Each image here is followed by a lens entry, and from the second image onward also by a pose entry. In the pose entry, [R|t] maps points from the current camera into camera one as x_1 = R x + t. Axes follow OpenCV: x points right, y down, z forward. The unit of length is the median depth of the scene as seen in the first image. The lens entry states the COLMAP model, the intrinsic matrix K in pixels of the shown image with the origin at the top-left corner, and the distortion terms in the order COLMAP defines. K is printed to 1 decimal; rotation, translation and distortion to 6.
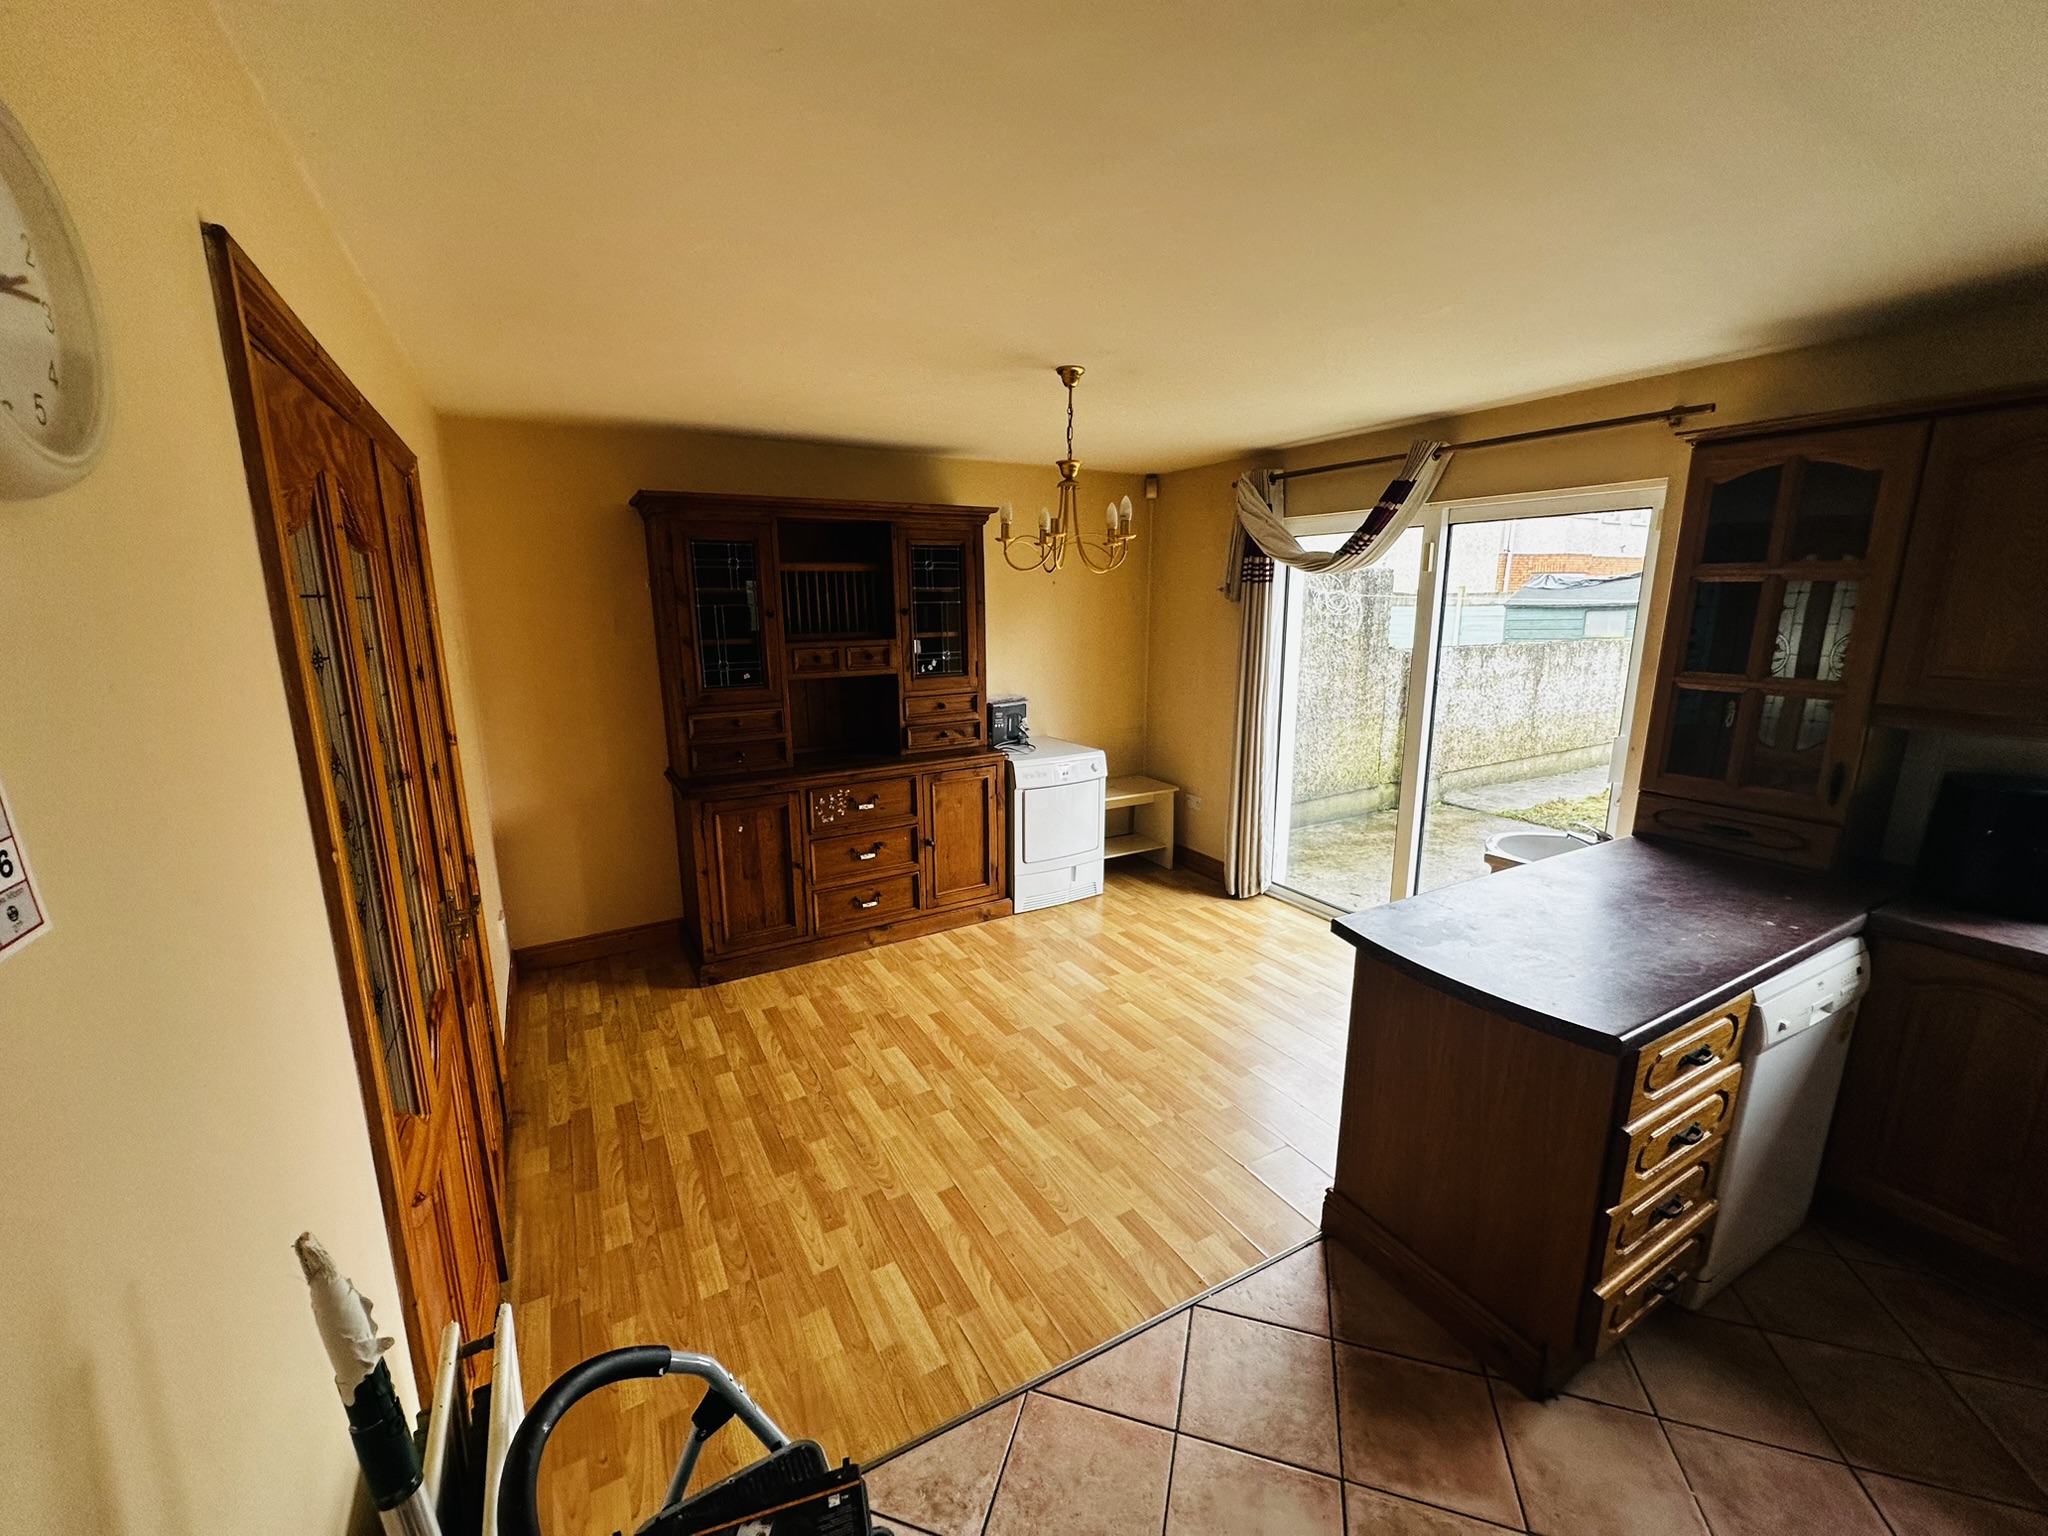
lens RADIAL K [[811.5, 0, 1024.0], [0, 811.5, 768.0], [0, 0, 1]] dist [0.000362, 0.000009]
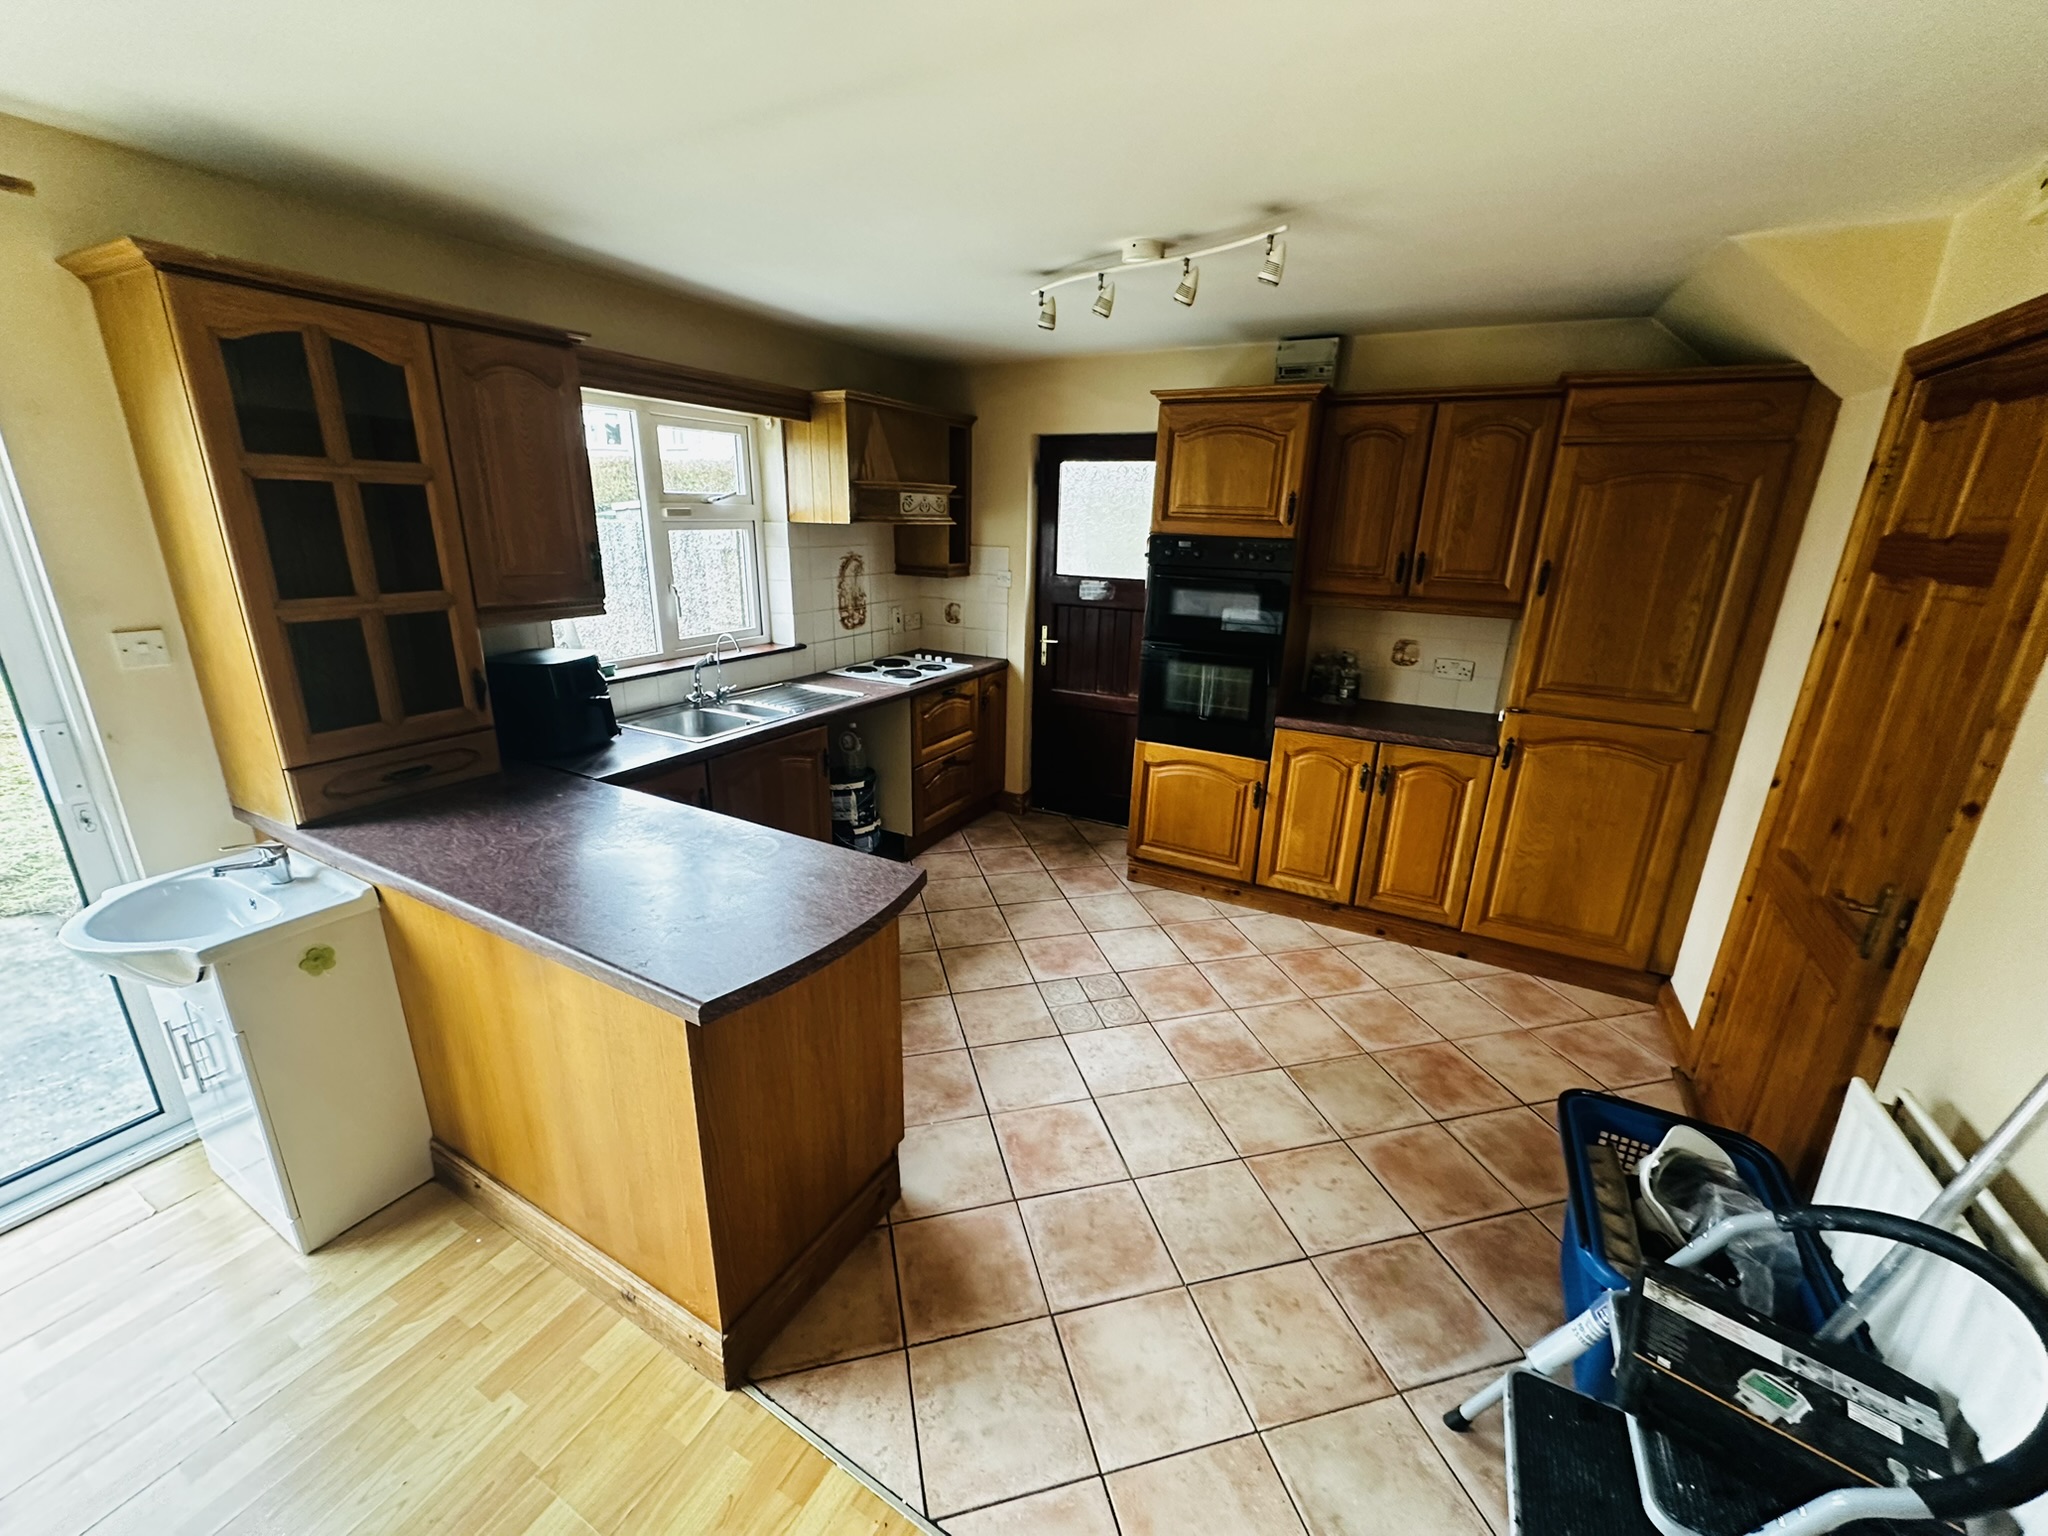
lens RADIAL K [[811.5, 0, 1024.0], [0, 811.5, 768.0], [0, 0, 1]] dist [0.000362, 0.000009]
pose [[-0.523627, -0.264766, 0.809761, -0.143652], [0.159356, 0.903268, 0.398386, -0.127522], [-0.836911, 0.337646, -0.430784, 0.601406]]
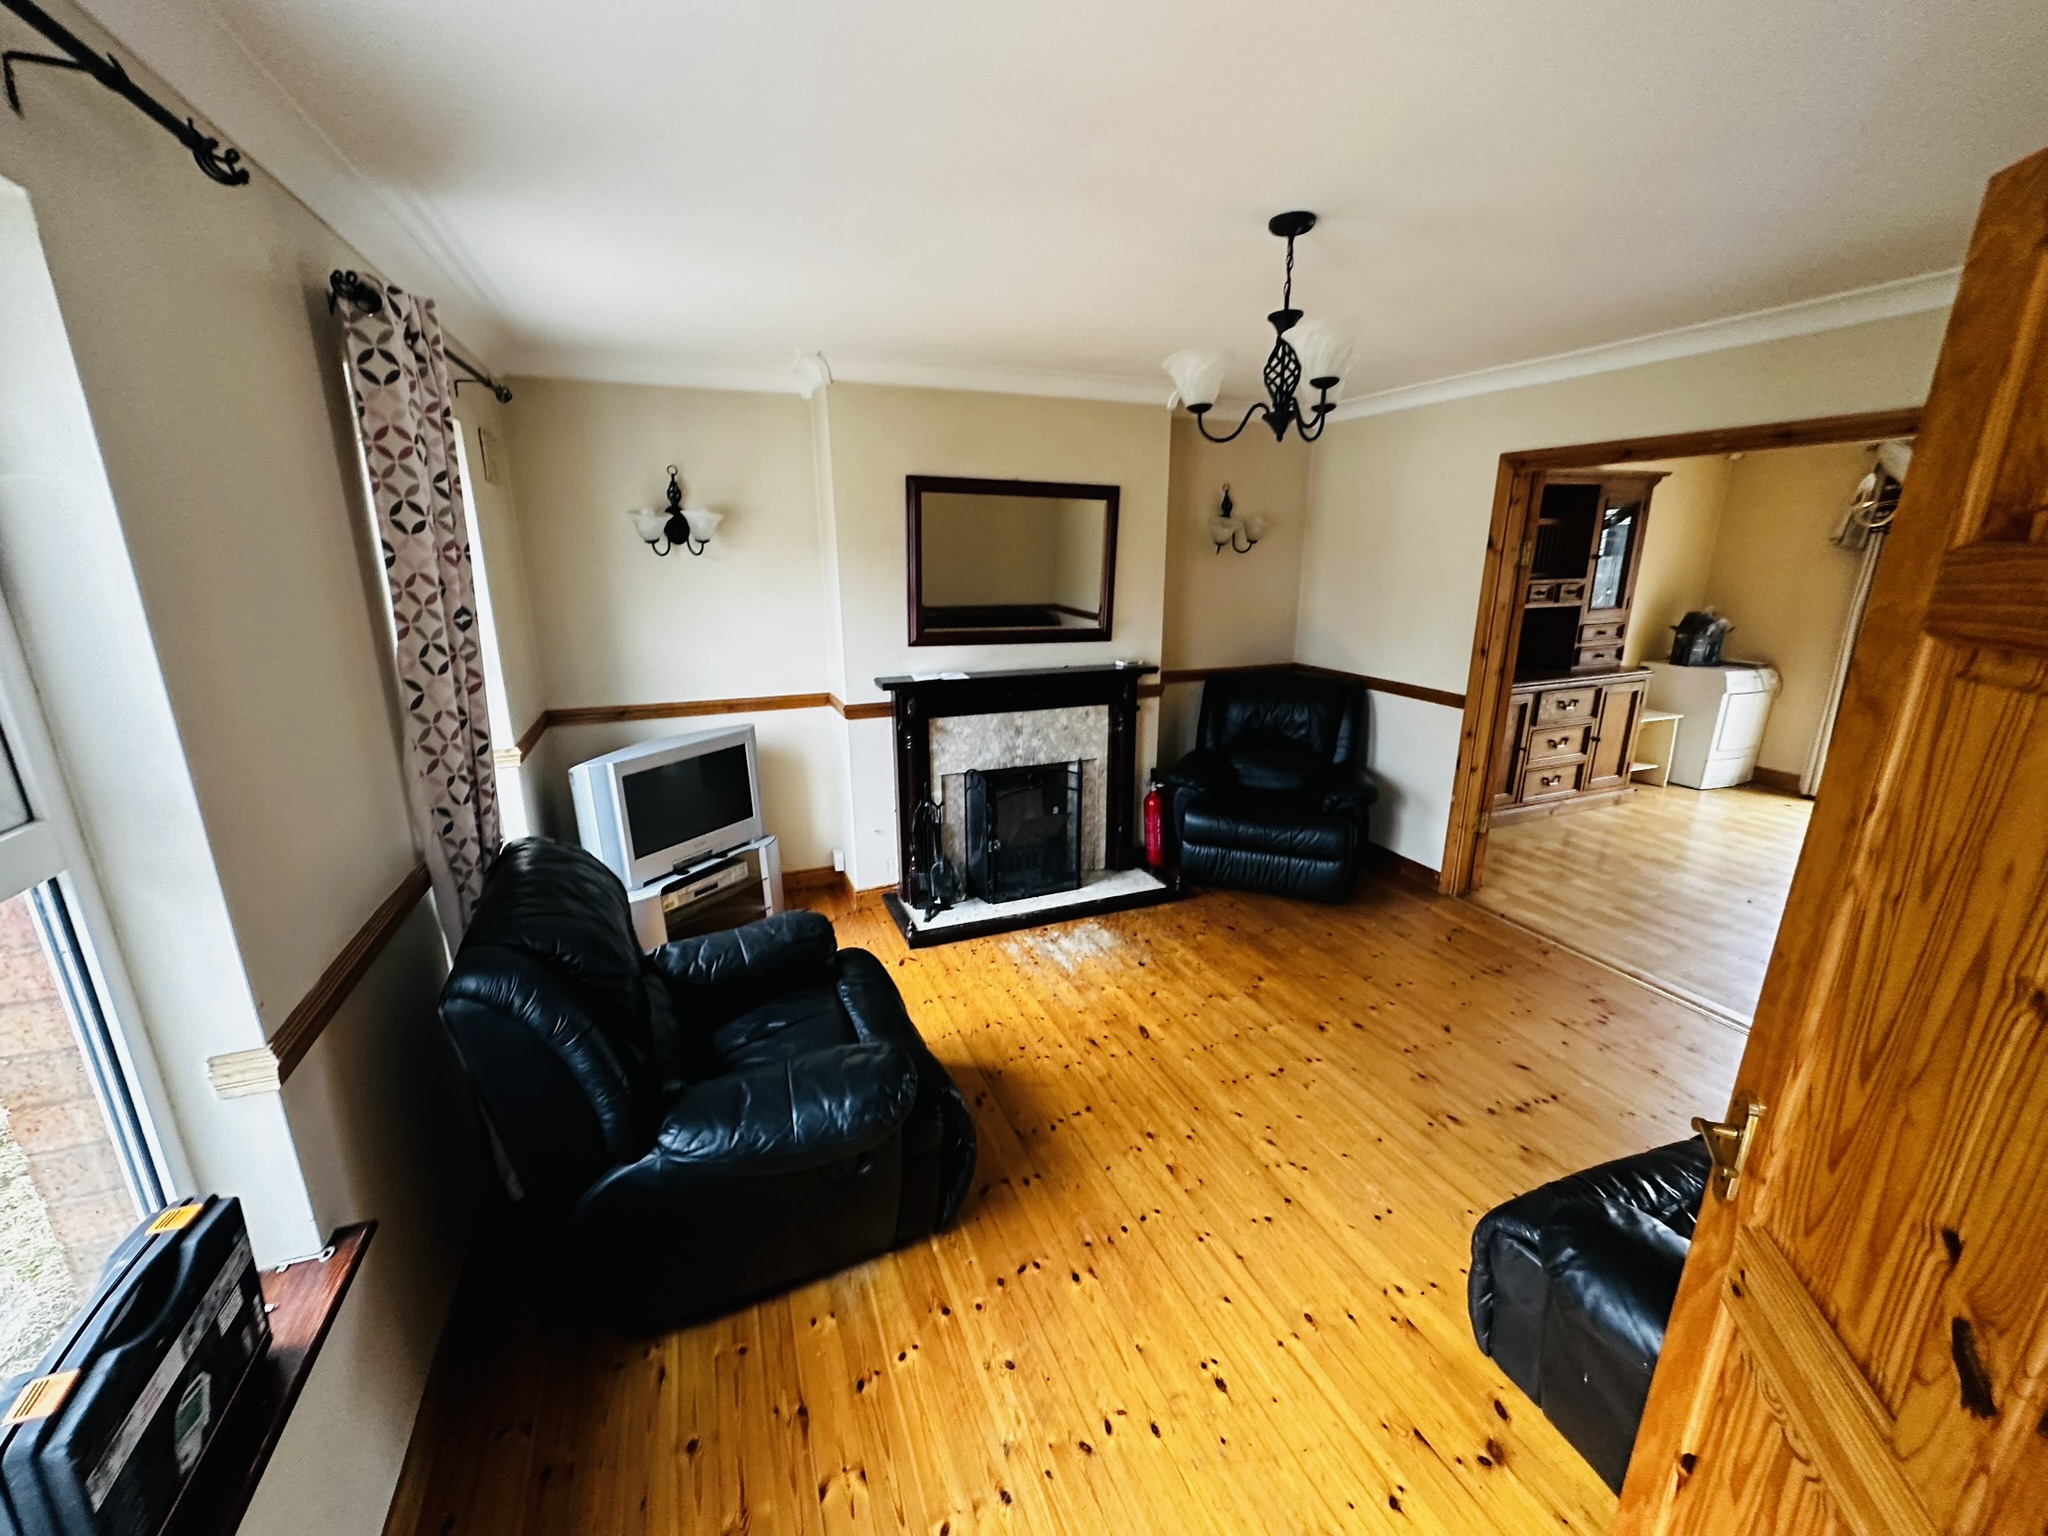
lens RADIAL K [[811.5, 0, 1024.0], [0, 811.5, 768.0], [0, 0, 1]] dist [0.000362, 0.000009]
pose [[0.989384, 0.037829, -0.140316, -0.990294], [-0.030834, 0.998187, 0.051700, 0.119120], [0.142018, -0.046824, 0.988756, -0.475570]]
